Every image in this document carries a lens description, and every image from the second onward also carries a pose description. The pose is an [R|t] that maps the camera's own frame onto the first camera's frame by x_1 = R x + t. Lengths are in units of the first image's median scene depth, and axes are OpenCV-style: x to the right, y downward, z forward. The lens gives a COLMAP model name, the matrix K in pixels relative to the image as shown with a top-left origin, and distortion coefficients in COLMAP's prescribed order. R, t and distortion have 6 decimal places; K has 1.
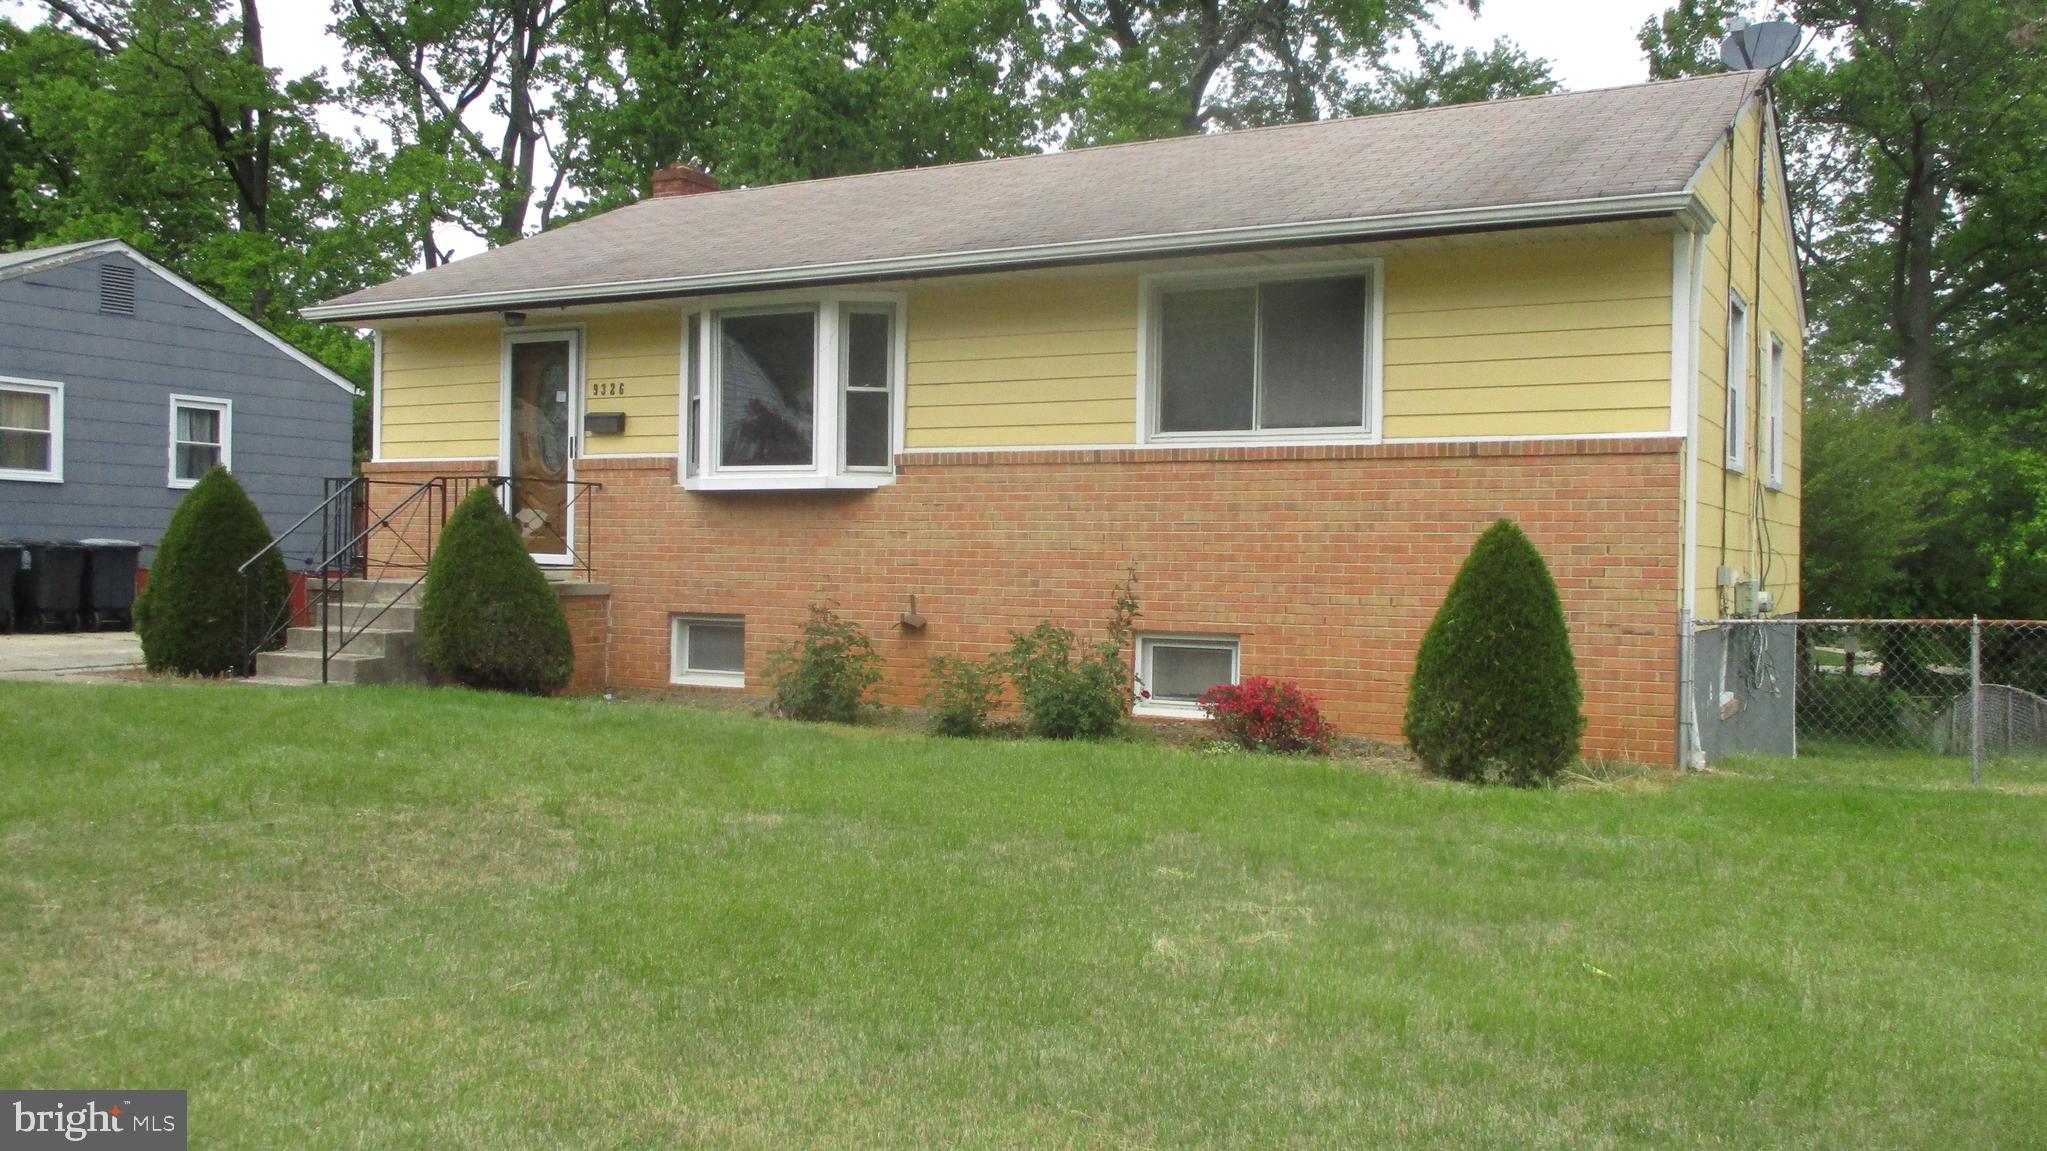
lens RADIAL K [[1659.1, 0, 1045.7], [0, 1659.1, 573.5], [0, 0, 1]] dist [-0.012338, 0.001409]
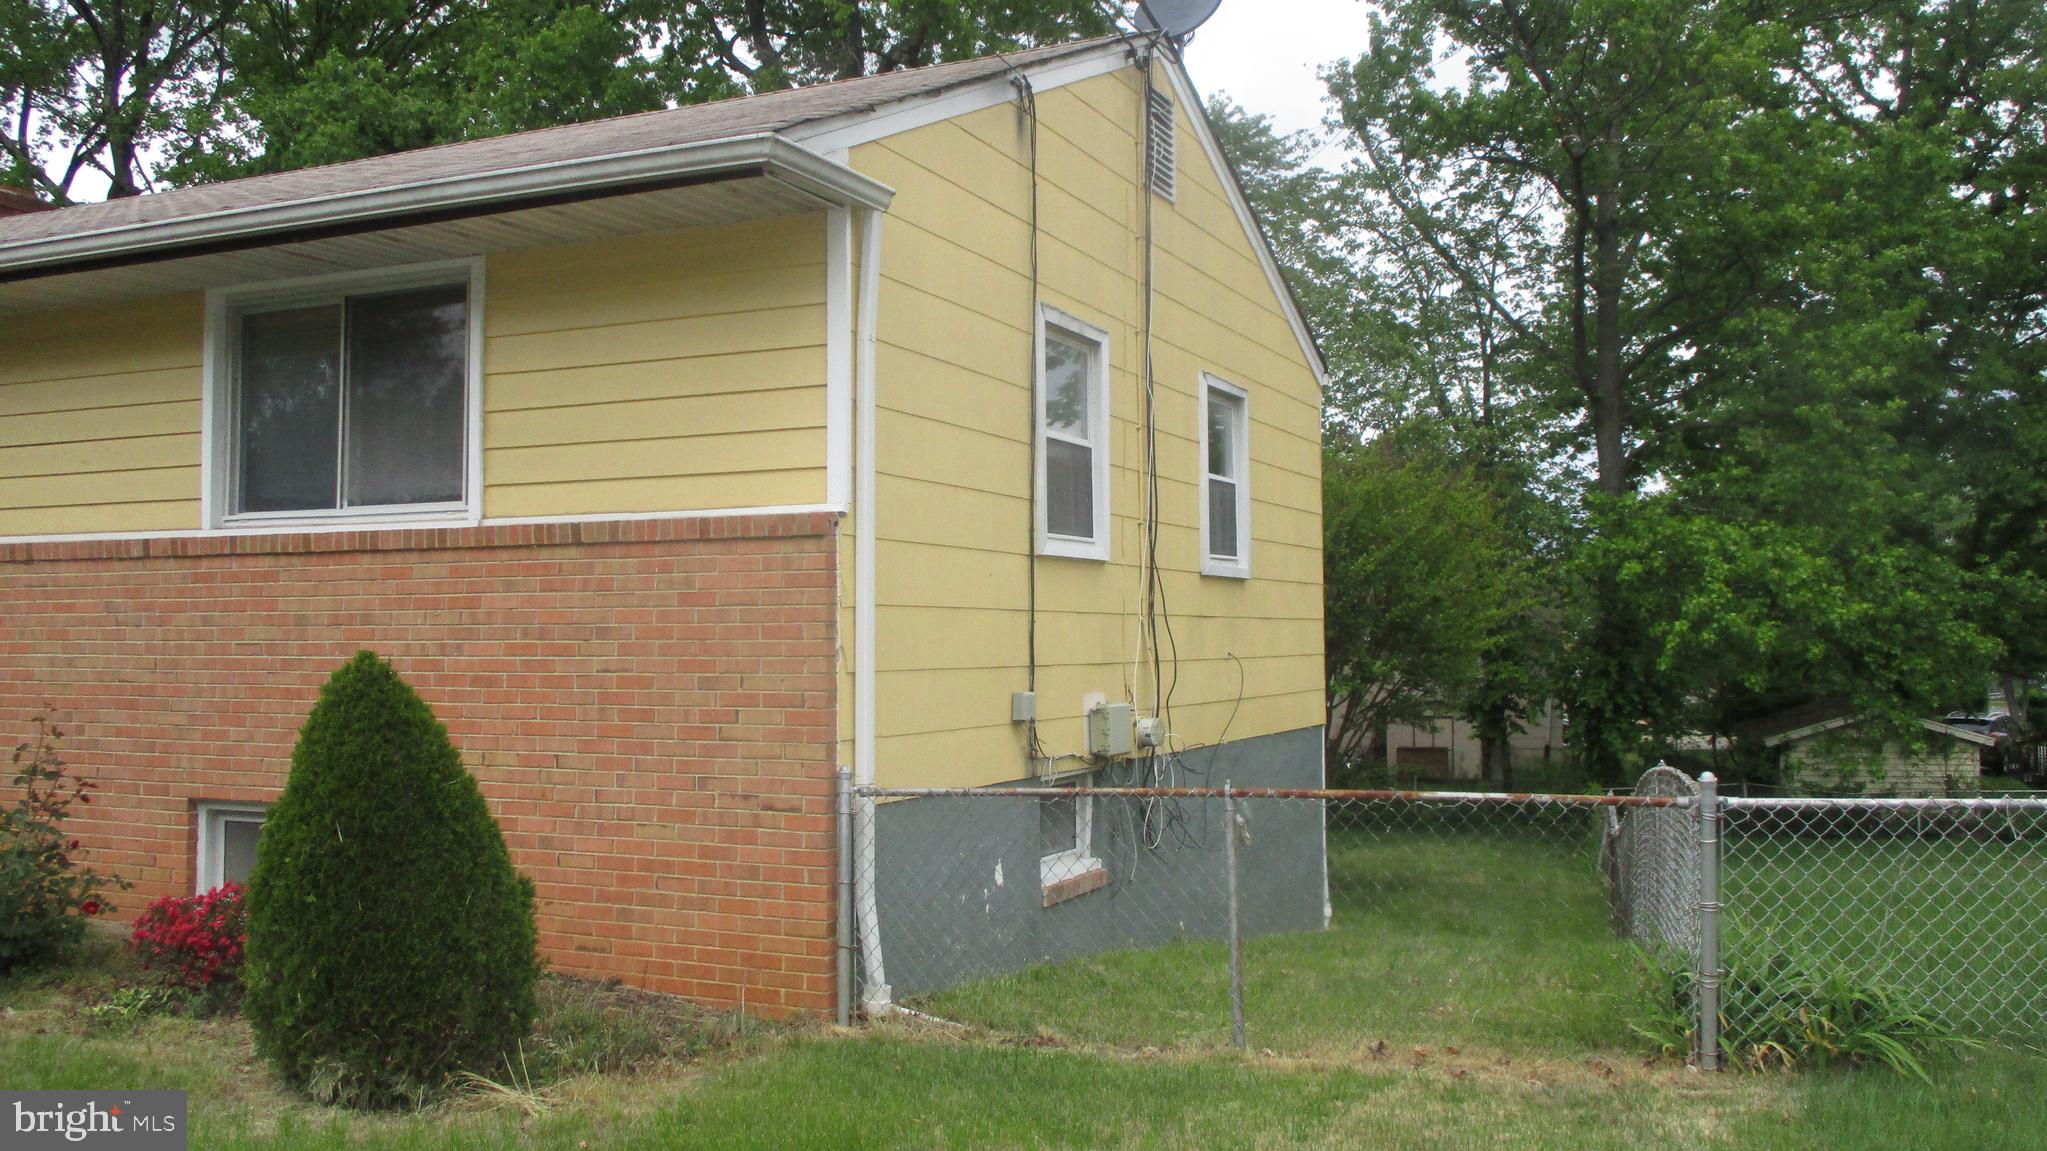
lens RADIAL K [[1659.1, 0, 1021.1], [0, 1659.1, 573.4], [0, 0, 1]] dist [-0.012338, 0.001409]
pose [[0.997067, -0.013379, 0.075353, 0.347853], [0.016804, 0.998846, -0.045003, -0.022663], [-0.074664, 0.046137, 0.996141, 0.283323]]
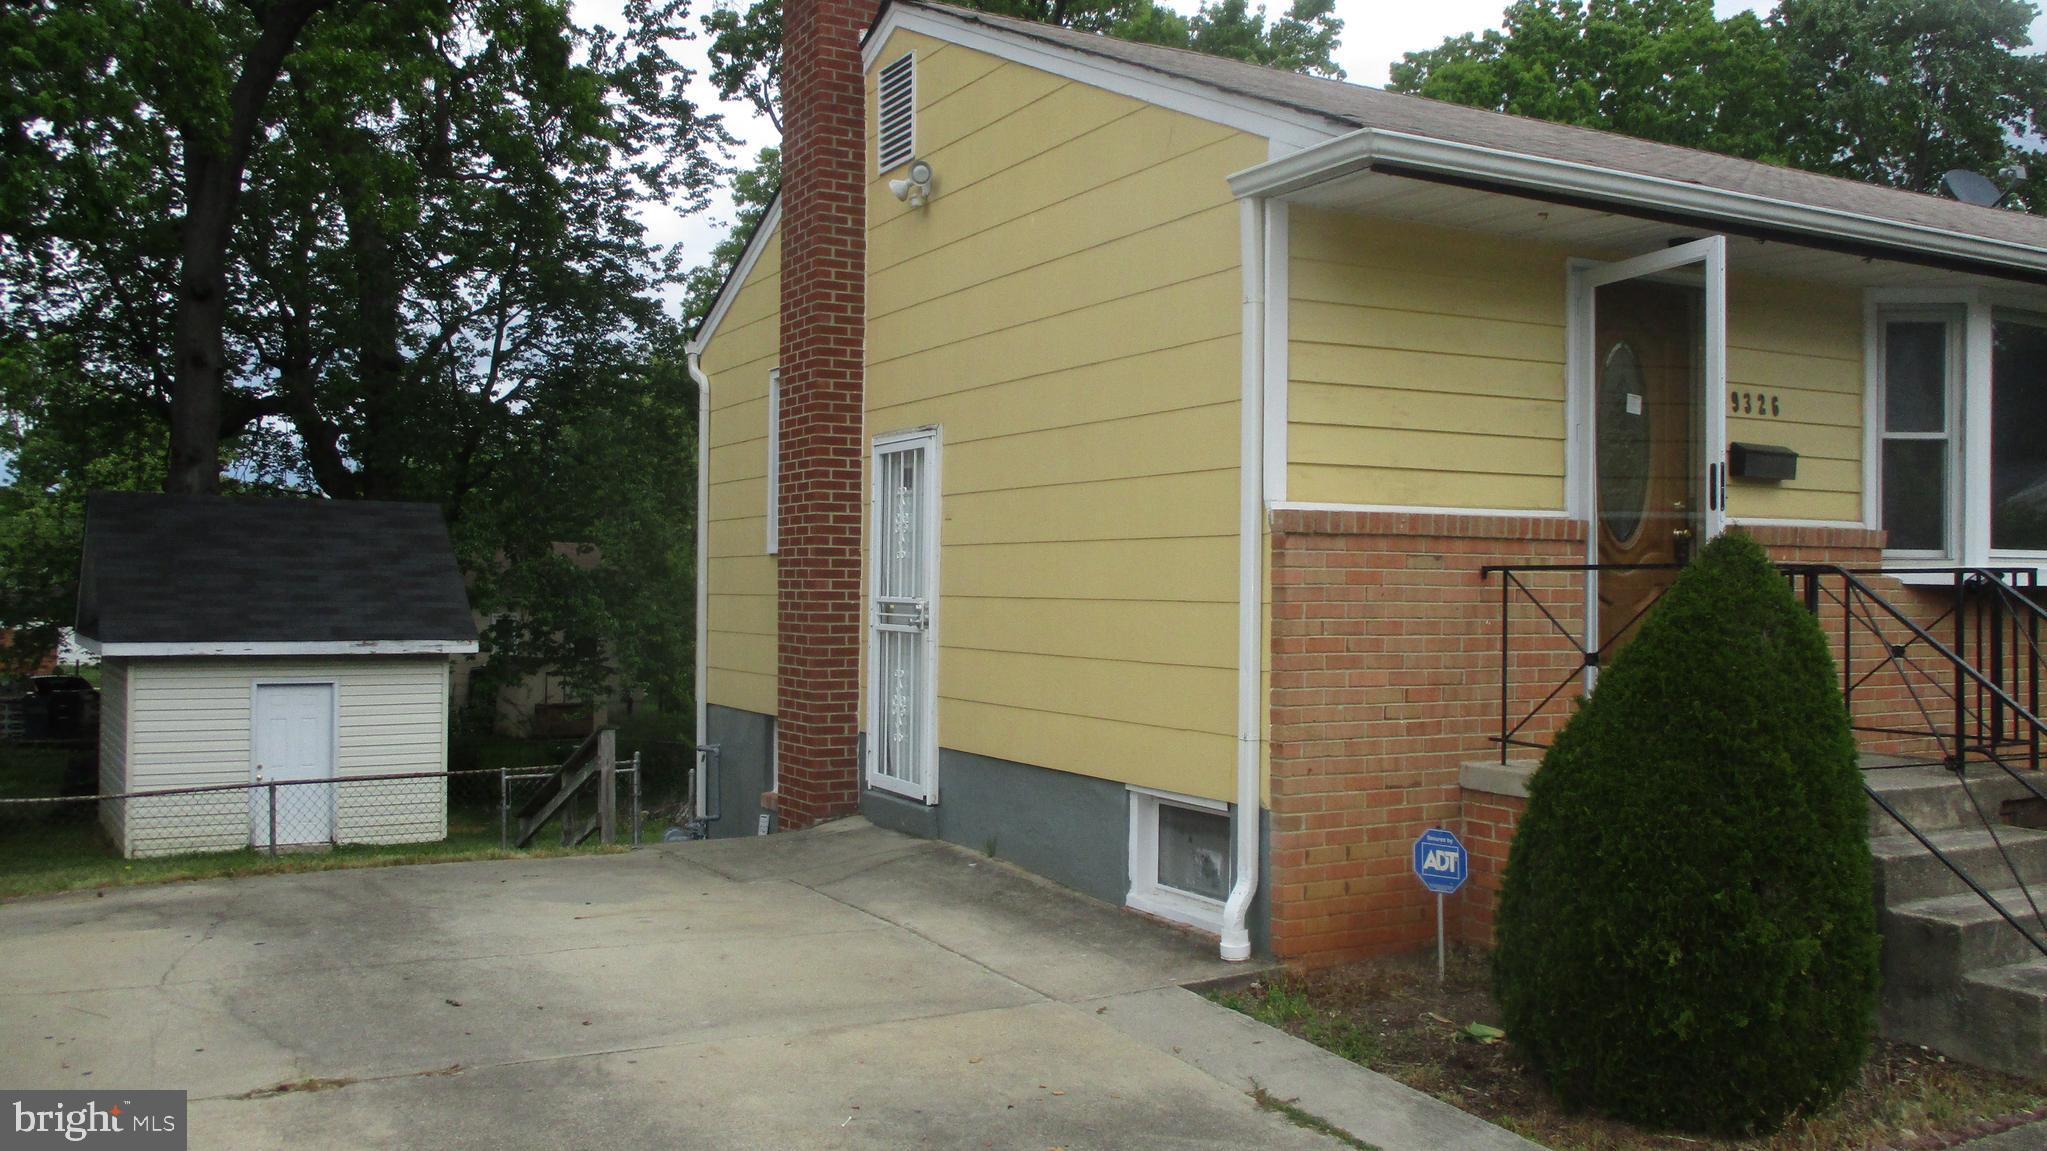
lens RADIAL K [[1740.3, 0, 1050.3], [0, 1740.3, 586.1], [0, 0, 1]] dist [-0.037128, 0.015681]
pose [[0.512348, -0.008135, 0.858739, -1.089777], [0.026572, 0.999627, -0.006383, -0.062458], [-0.858366, 0.026089, 0.512373, 1.098880]]
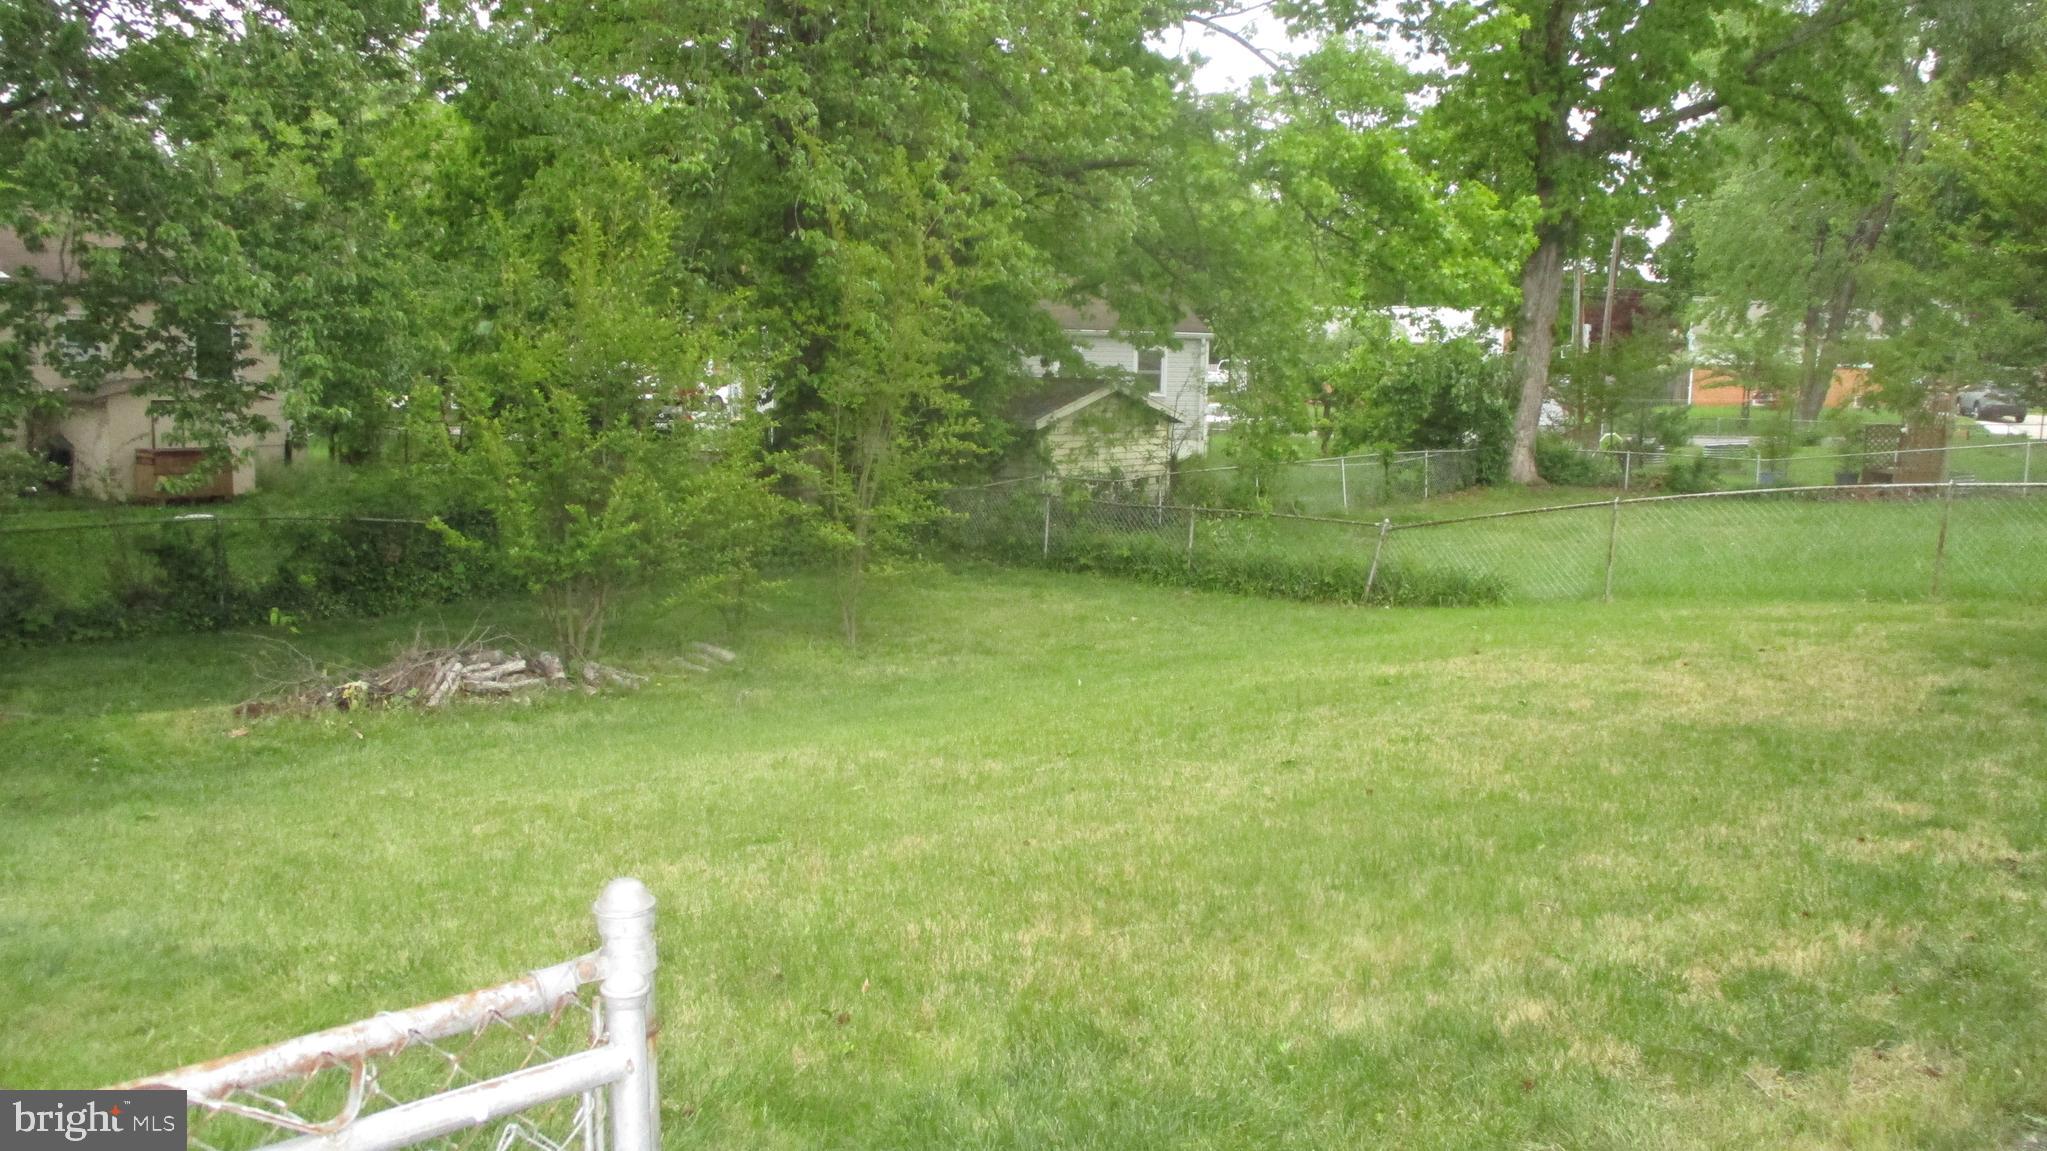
lens RADIAL K [[1740.3, 0, 1026.6], [0, 1740.3, 588.0], [0, 0, 1]] dist [-0.037128, 0.015681]
pose [[0.356400, -0.142561, 0.923393, -0.297531], [0.016215, 0.989086, 0.146444, -0.006928], [-0.934193, -0.037220, 0.354822, 1.906982]]
